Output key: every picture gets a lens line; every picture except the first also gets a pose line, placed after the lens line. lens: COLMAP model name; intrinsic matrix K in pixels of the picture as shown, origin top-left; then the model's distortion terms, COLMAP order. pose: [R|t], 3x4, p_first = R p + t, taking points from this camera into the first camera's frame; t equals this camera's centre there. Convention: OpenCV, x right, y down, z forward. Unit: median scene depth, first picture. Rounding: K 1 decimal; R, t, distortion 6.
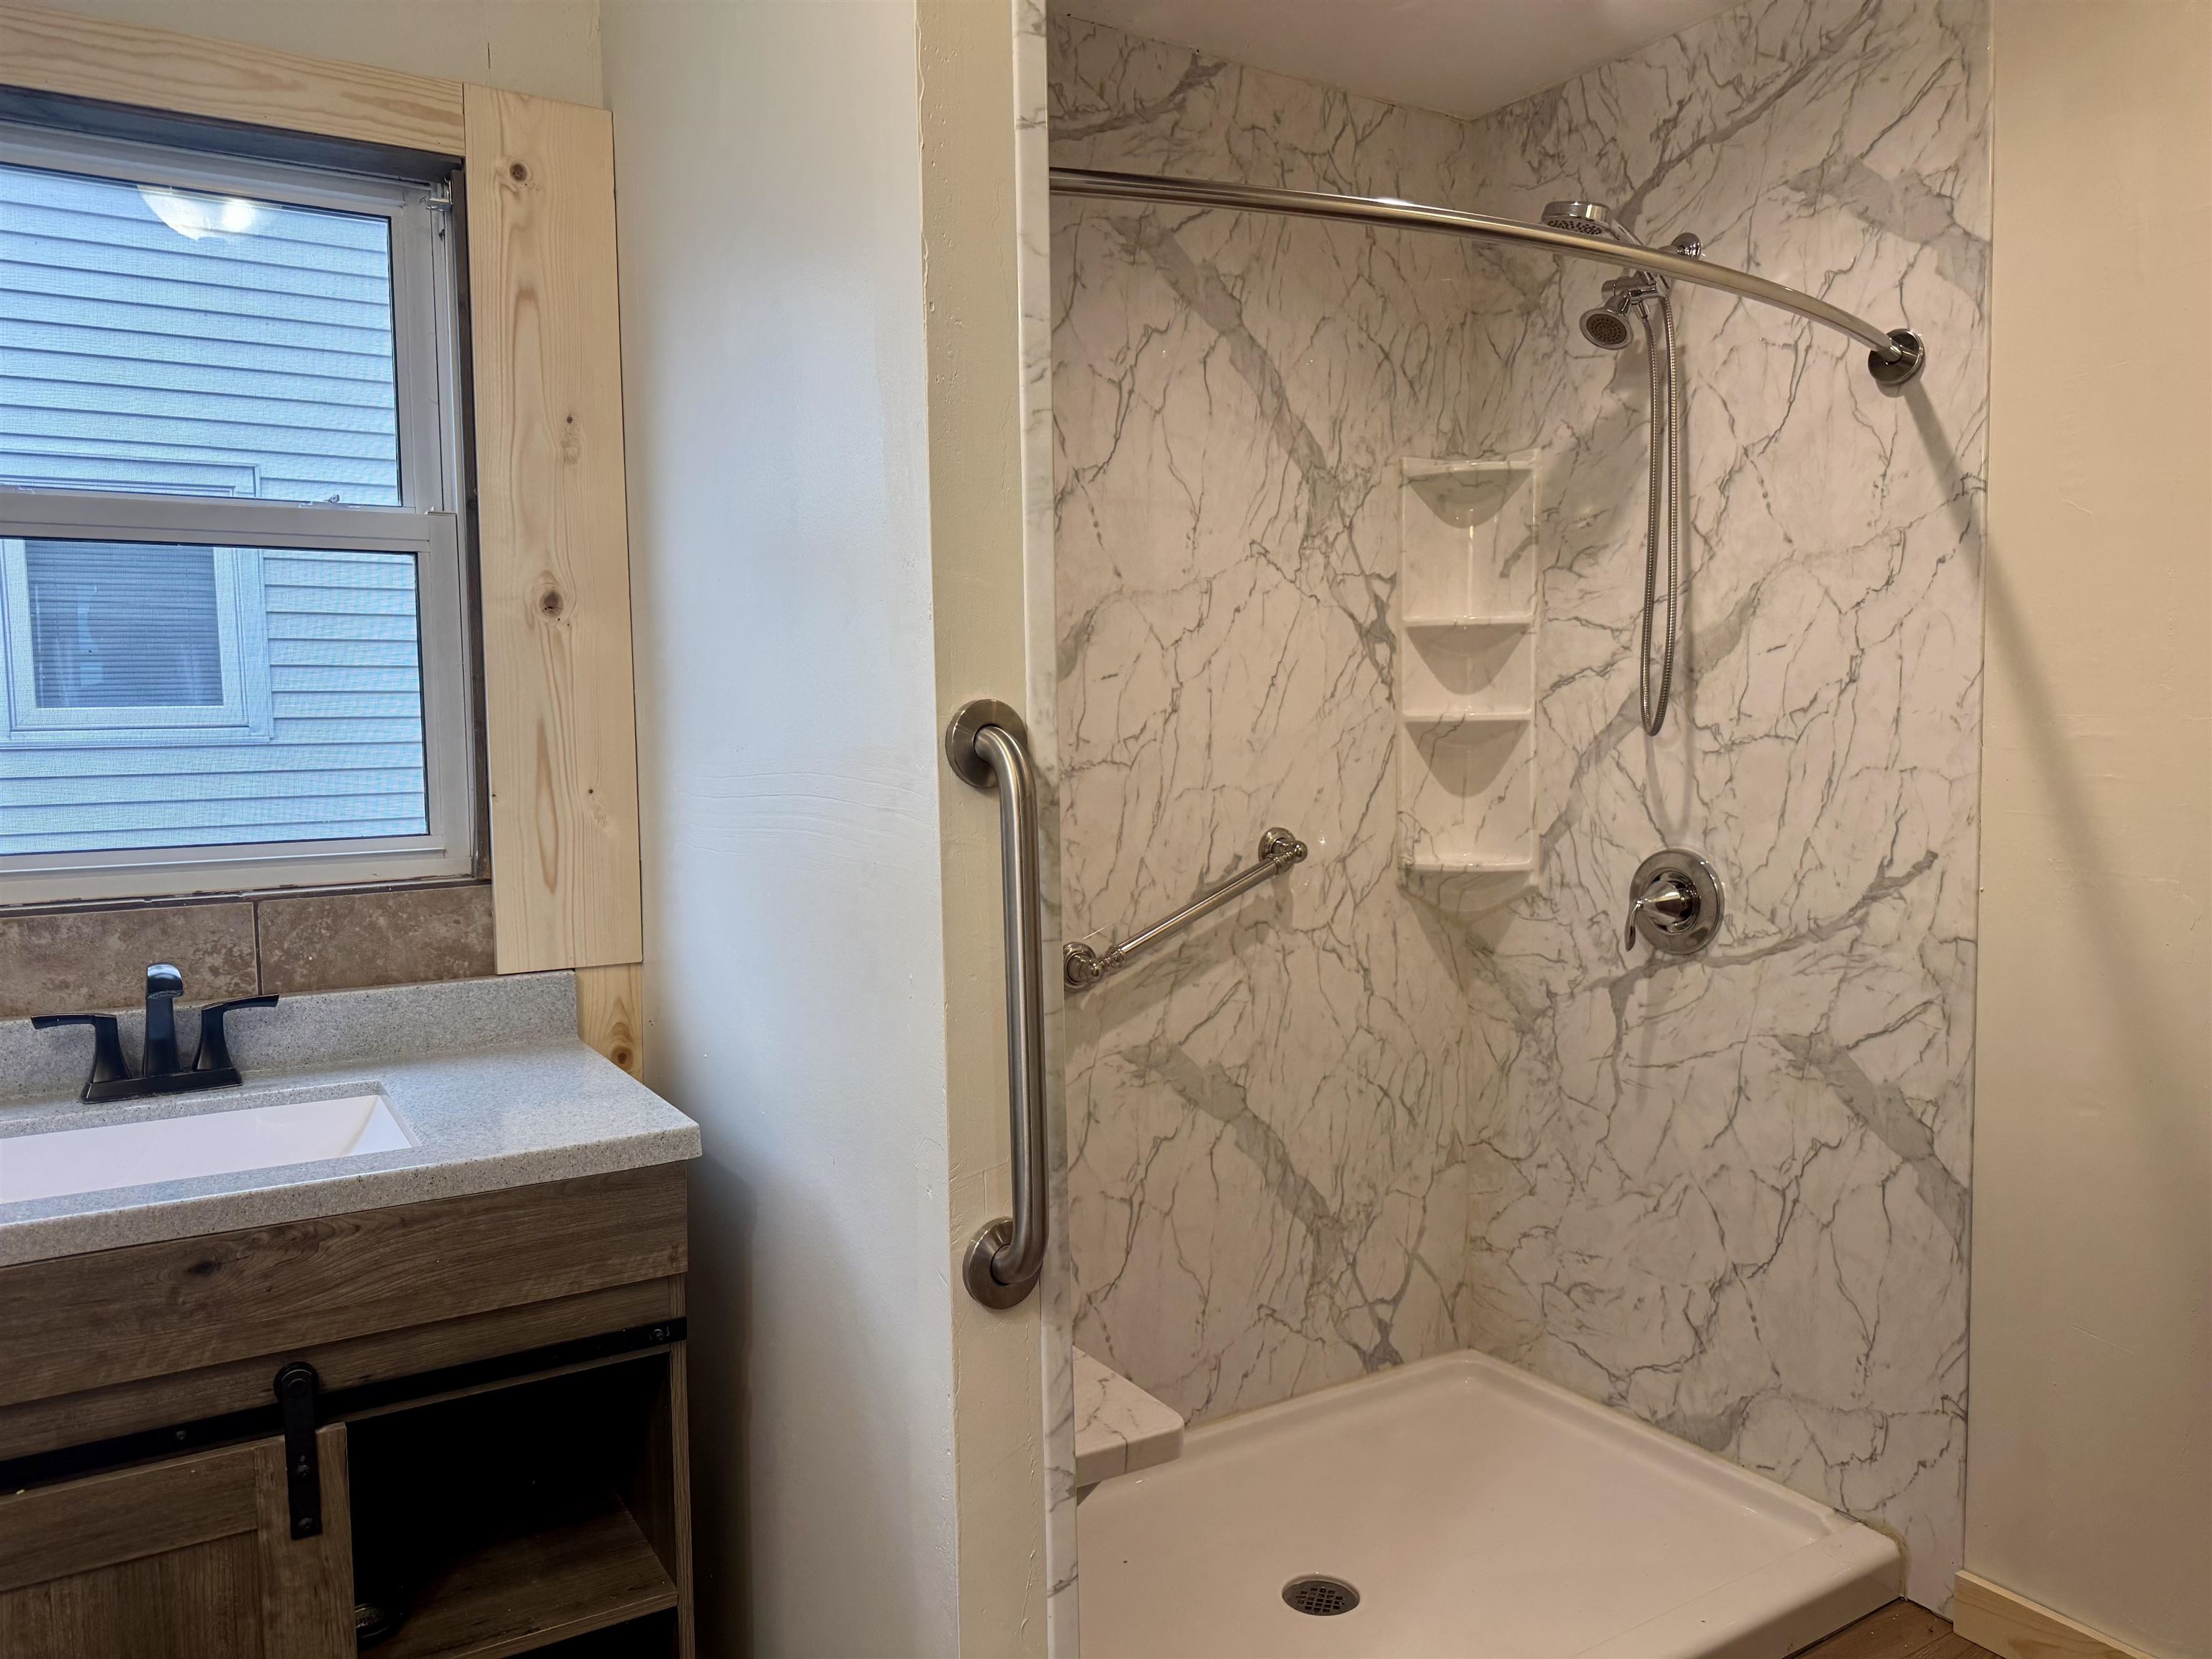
lens RADIAL K [[1573.8, 0, 1106.0], [0, 1573.8, 829.5], [0, 0, 1]] dist [0.113362, -0.158929]
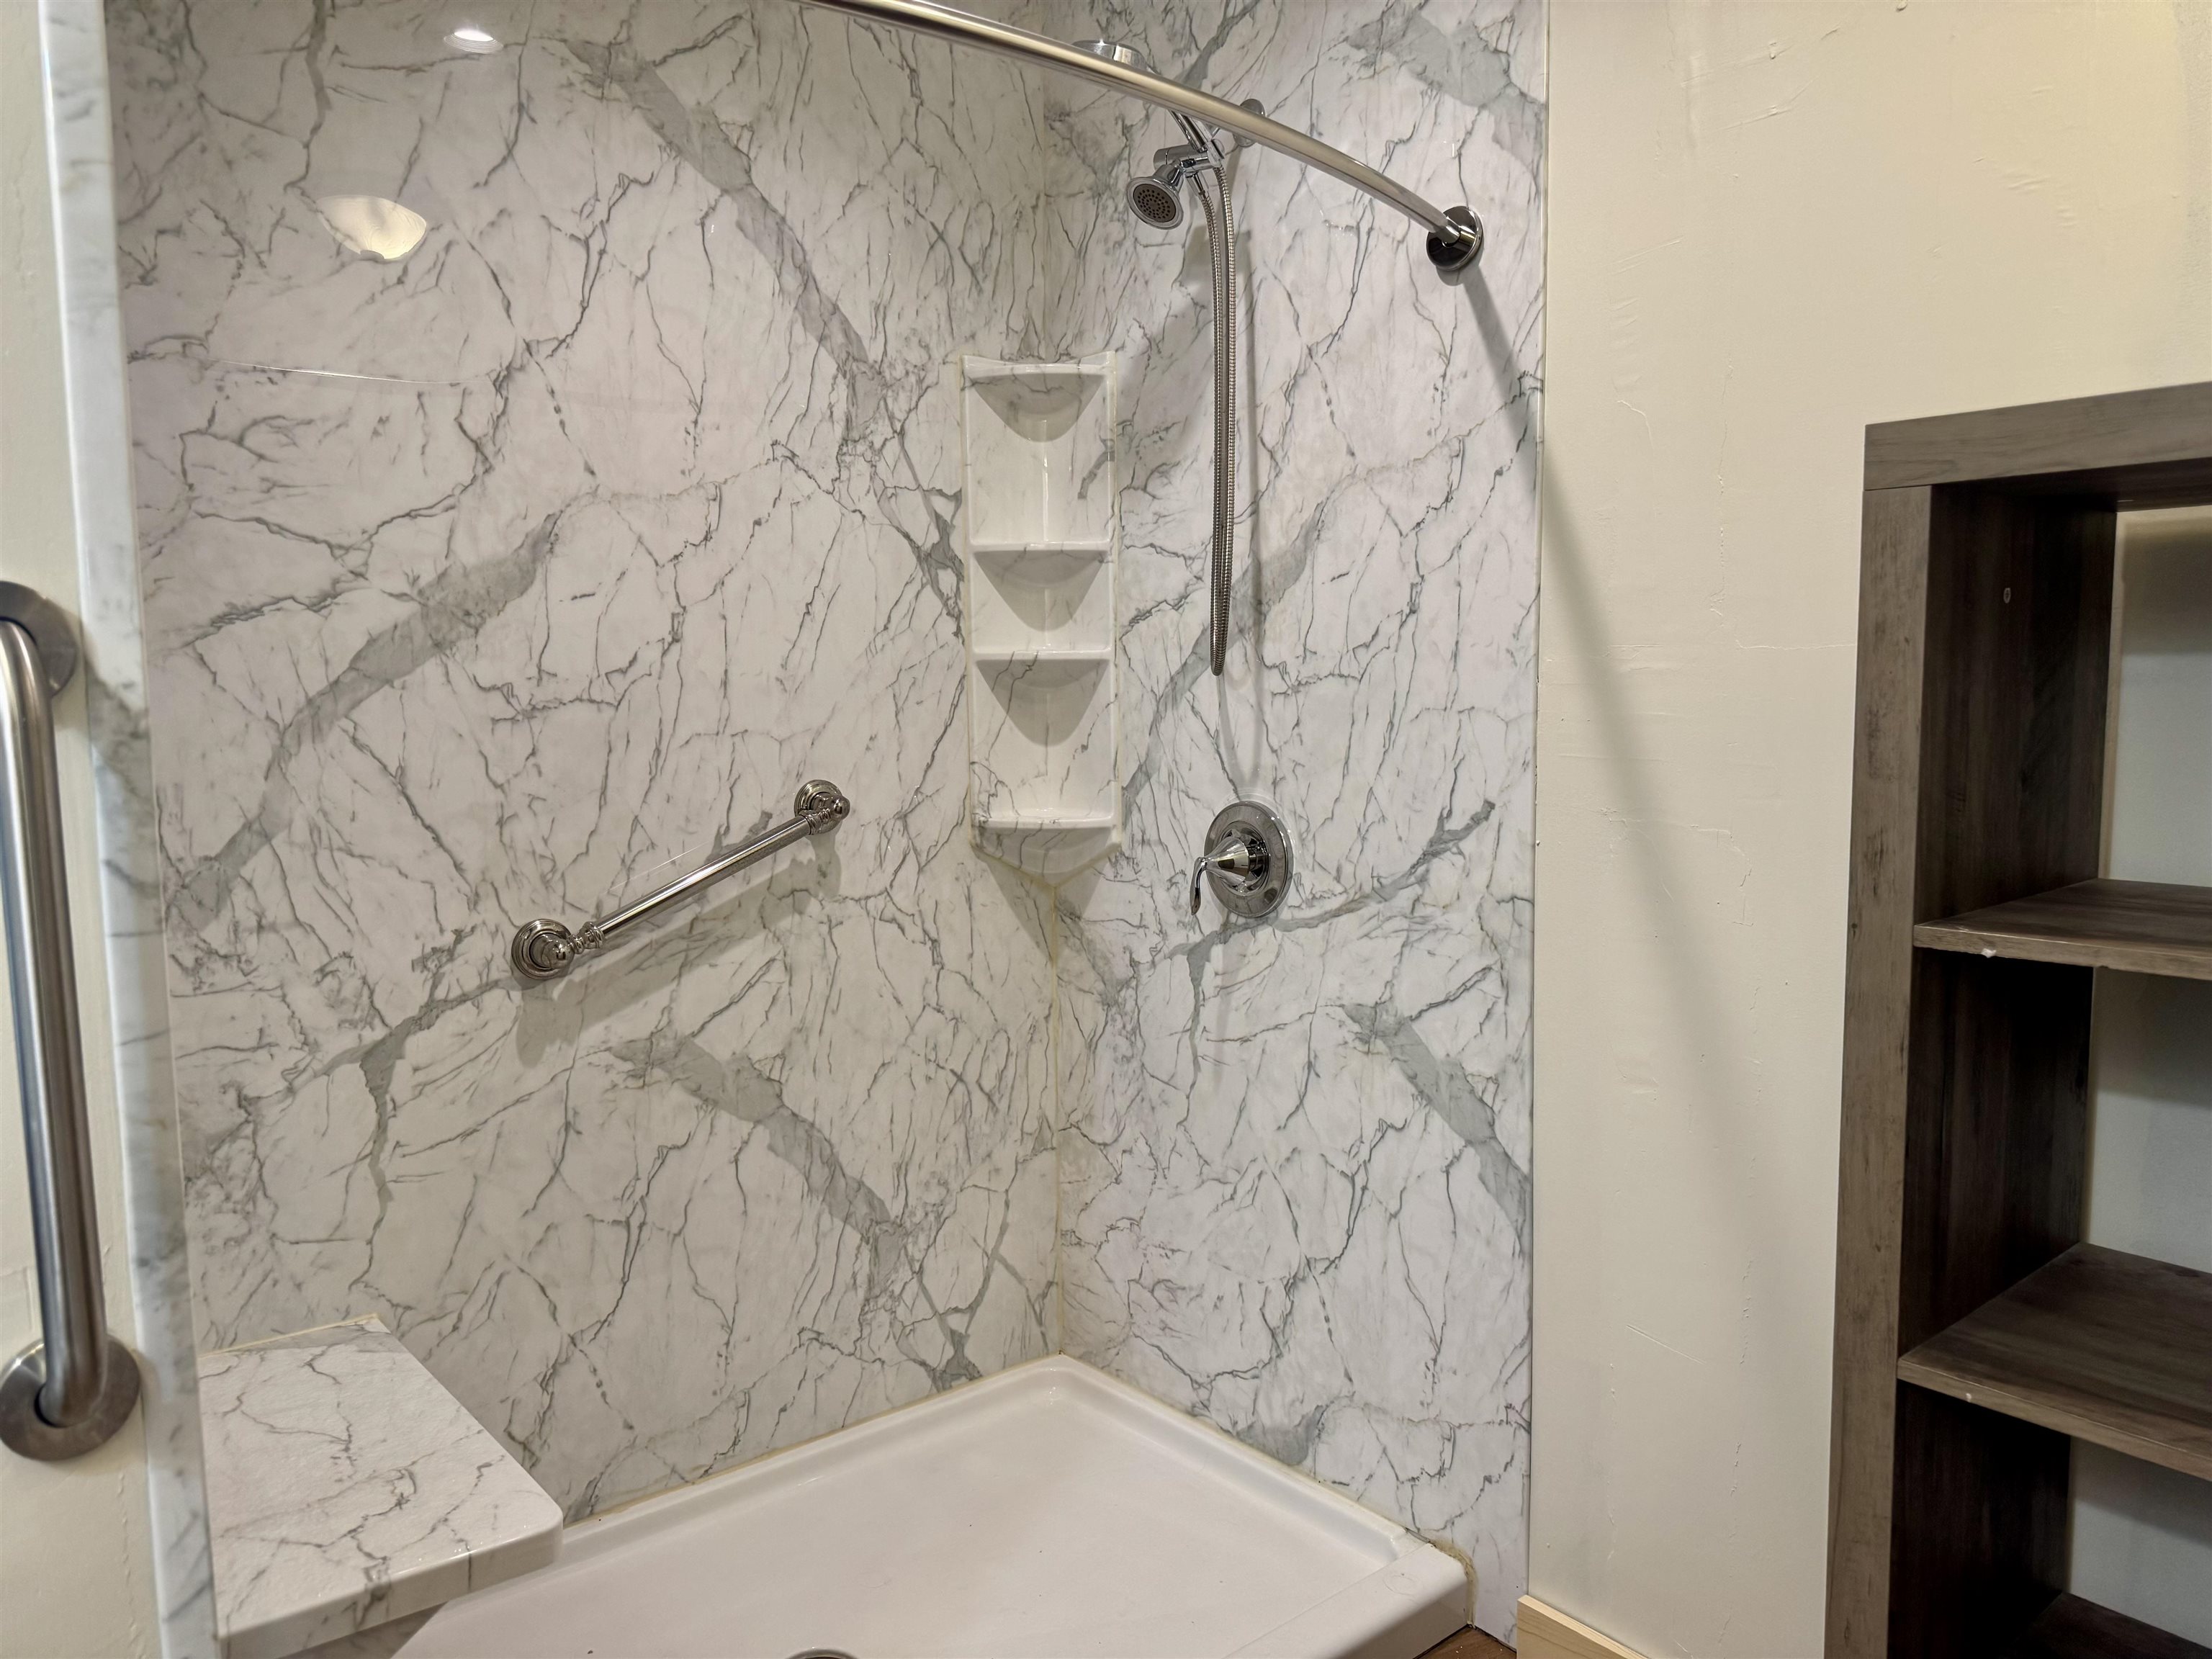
lens RADIAL K [[1556.9, 0, 1096.8], [0, 1556.9, 825.9], [0, 0, 1]] dist [0.184923, -0.378783]
pose [[0.988915, -0.008663, 0.148227, 0.136027], [0.005220, 0.999708, 0.023603, 0.004608], [-0.148388, -0.022568, 0.988672, 0.131481]]
